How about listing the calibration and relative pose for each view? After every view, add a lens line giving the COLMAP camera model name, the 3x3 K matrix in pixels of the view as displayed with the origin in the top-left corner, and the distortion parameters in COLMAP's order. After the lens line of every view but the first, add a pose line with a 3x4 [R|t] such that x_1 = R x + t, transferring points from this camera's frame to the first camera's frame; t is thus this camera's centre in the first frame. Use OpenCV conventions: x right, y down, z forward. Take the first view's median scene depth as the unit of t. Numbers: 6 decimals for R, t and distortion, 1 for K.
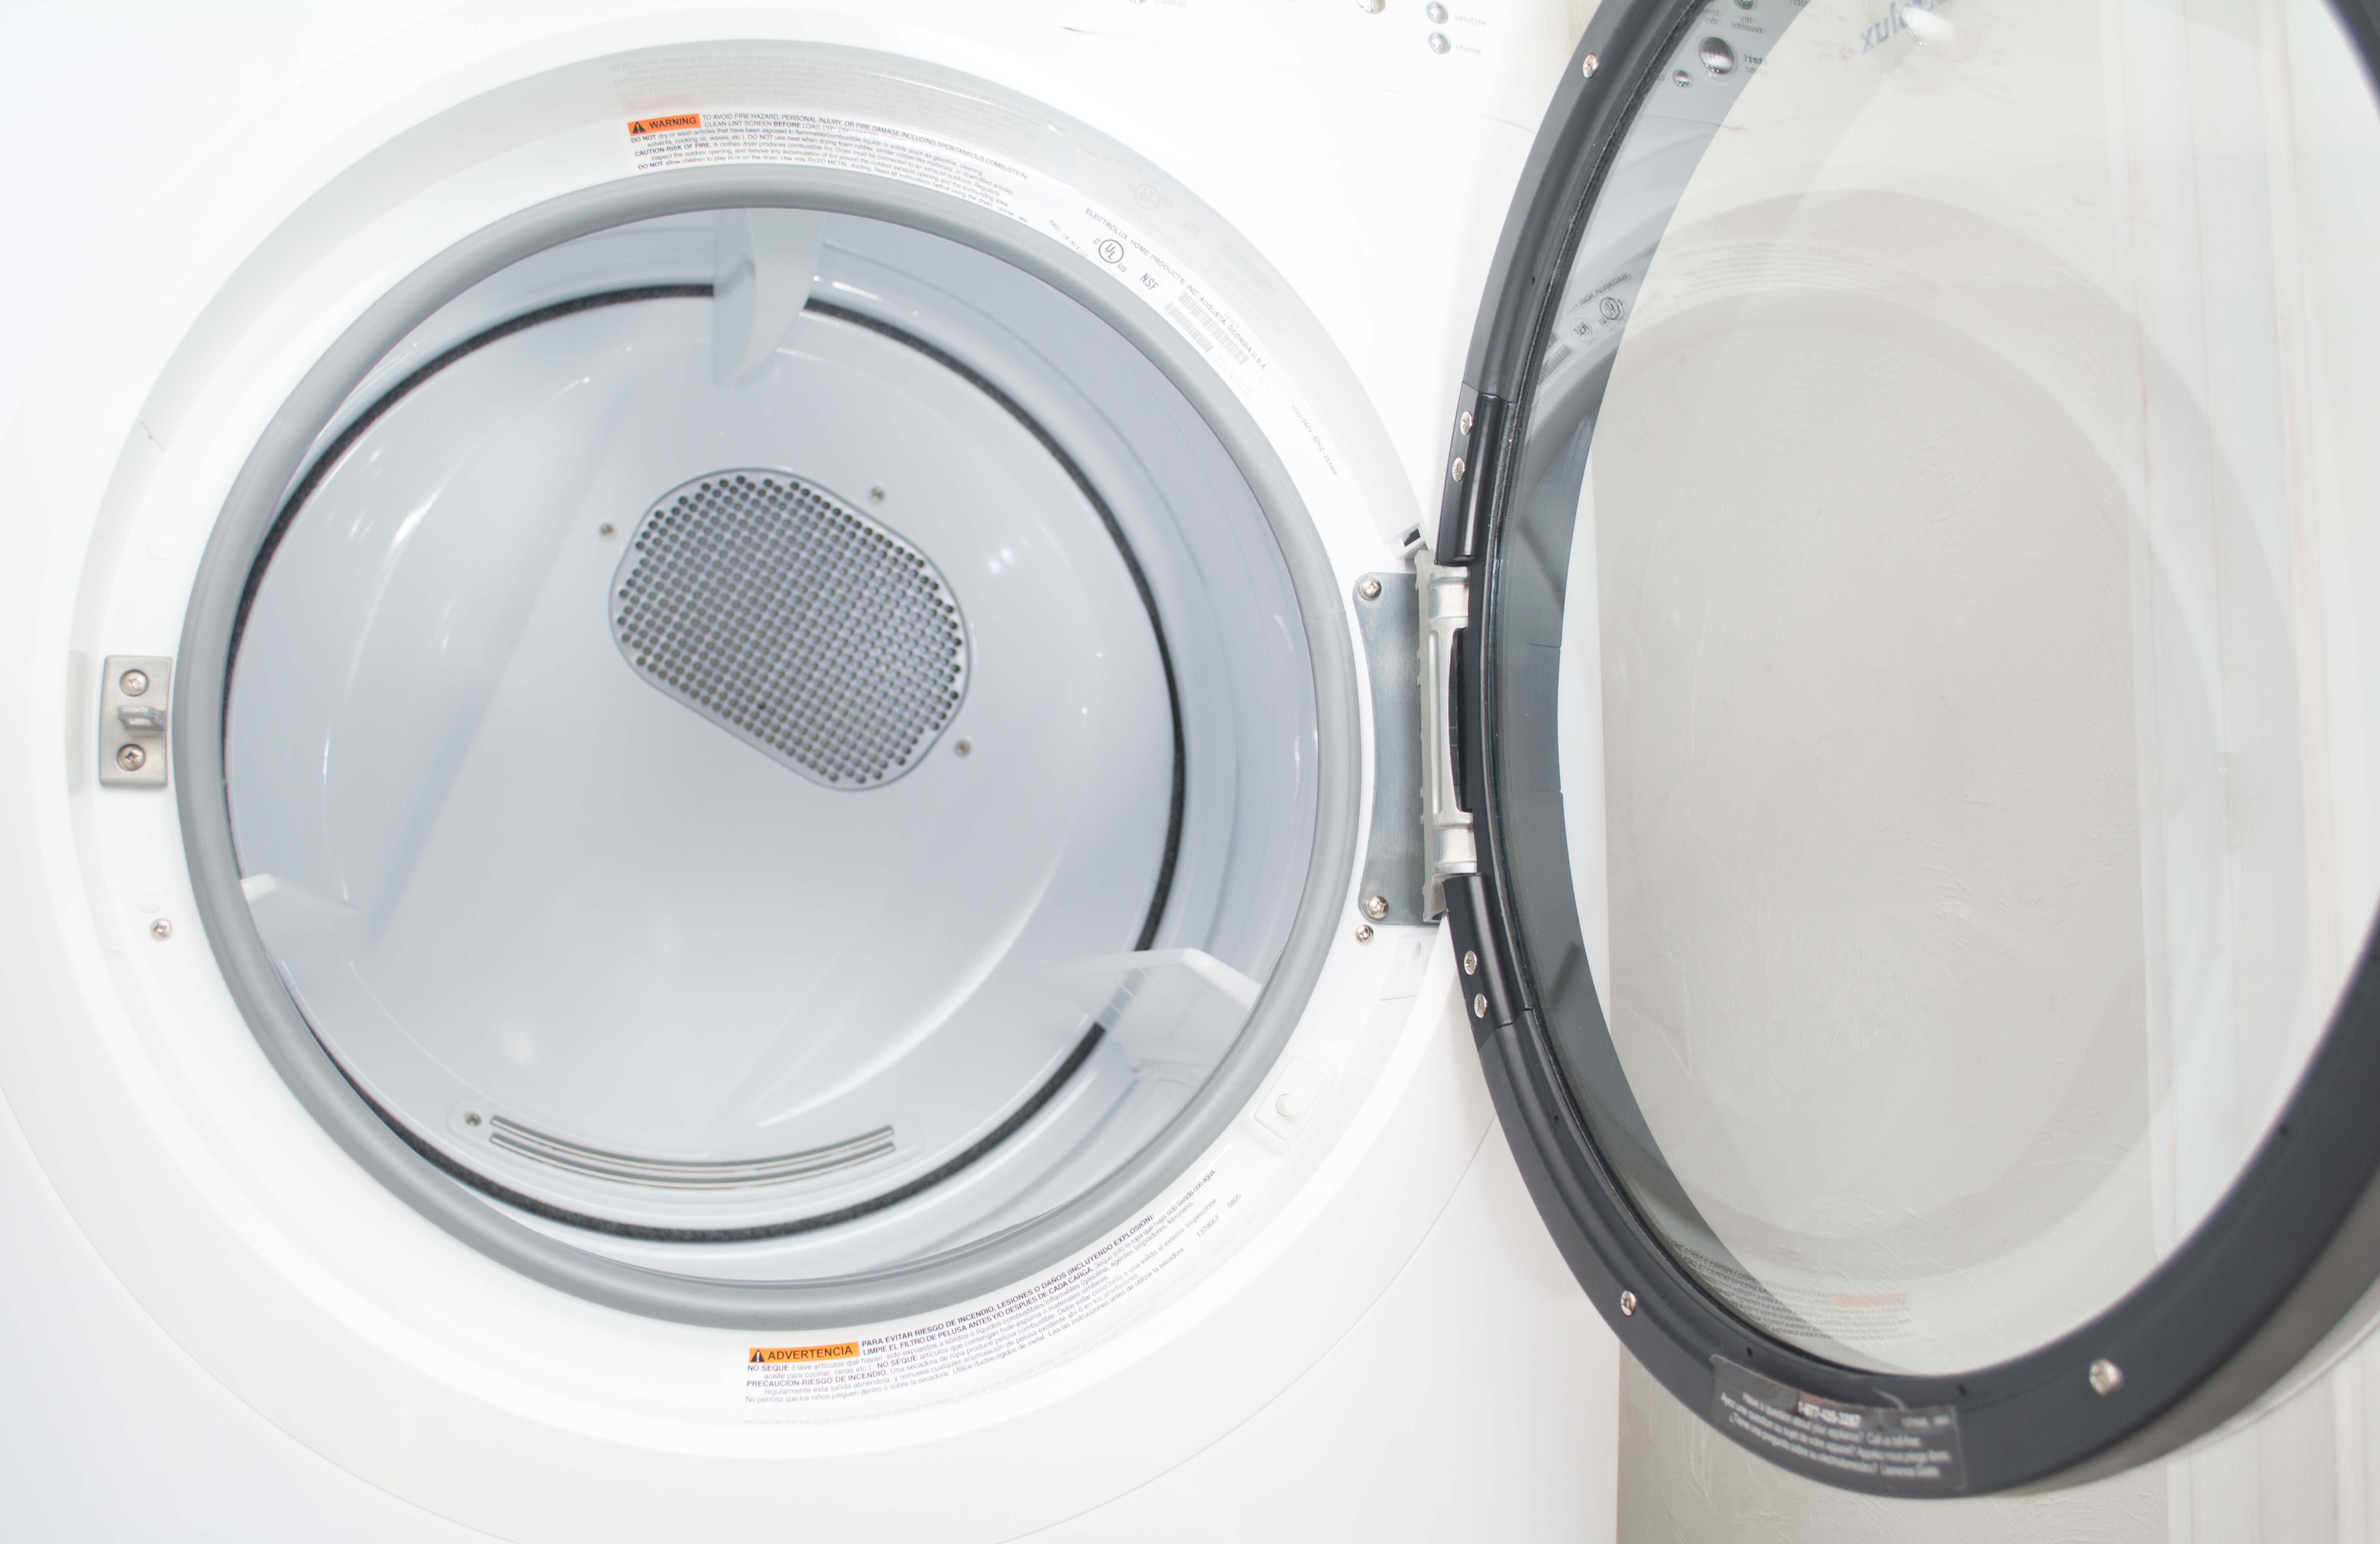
lens RADIAL K [[2673.5, 0, 1230.2], [0, 2673.5, 833.7], [0, 0, 1]] dist [-0.055780, 0.000000]
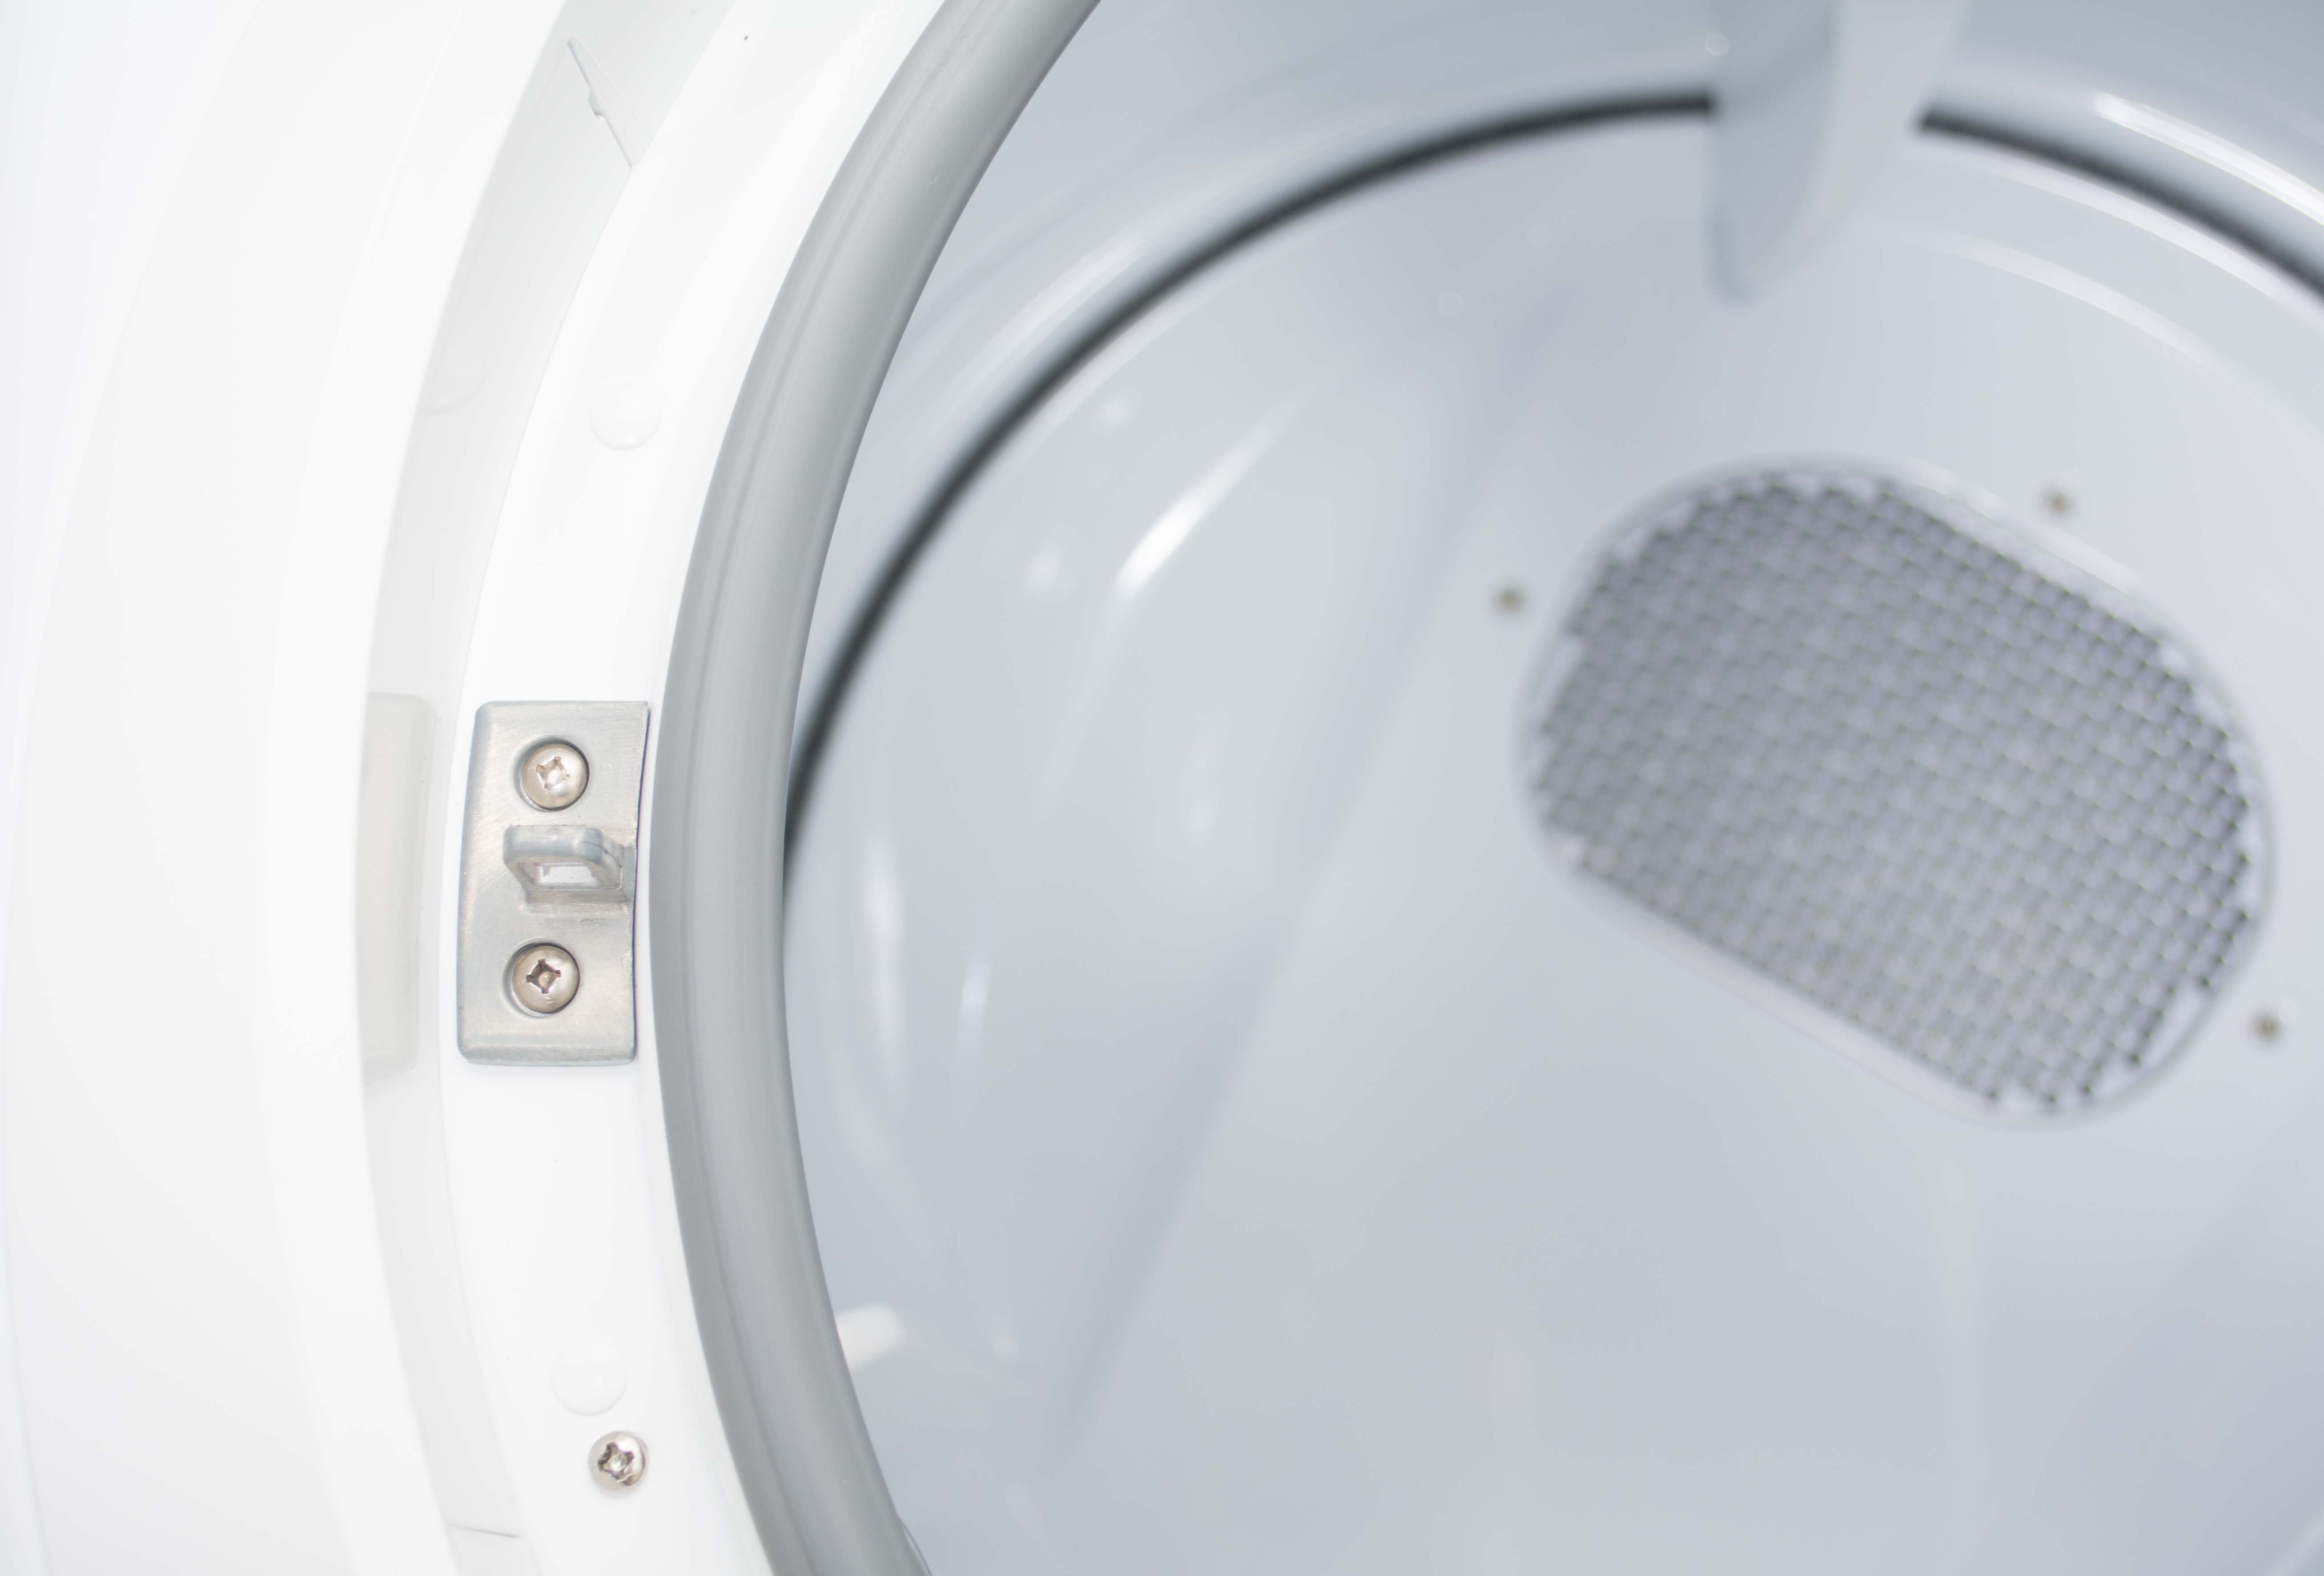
lens RADIAL K [[3796.7, 0, 1165.8], [0, 3796.7, 791.5], [0, 0, 1]] dist [0.277903, 0.000000]
pose [[0.965794, -0.048652, -0.254704, -0.116482], [0.017995, 0.992448, -0.121336, 0.006485], [0.258684, 0.112602, 0.959377, 0.303629]]
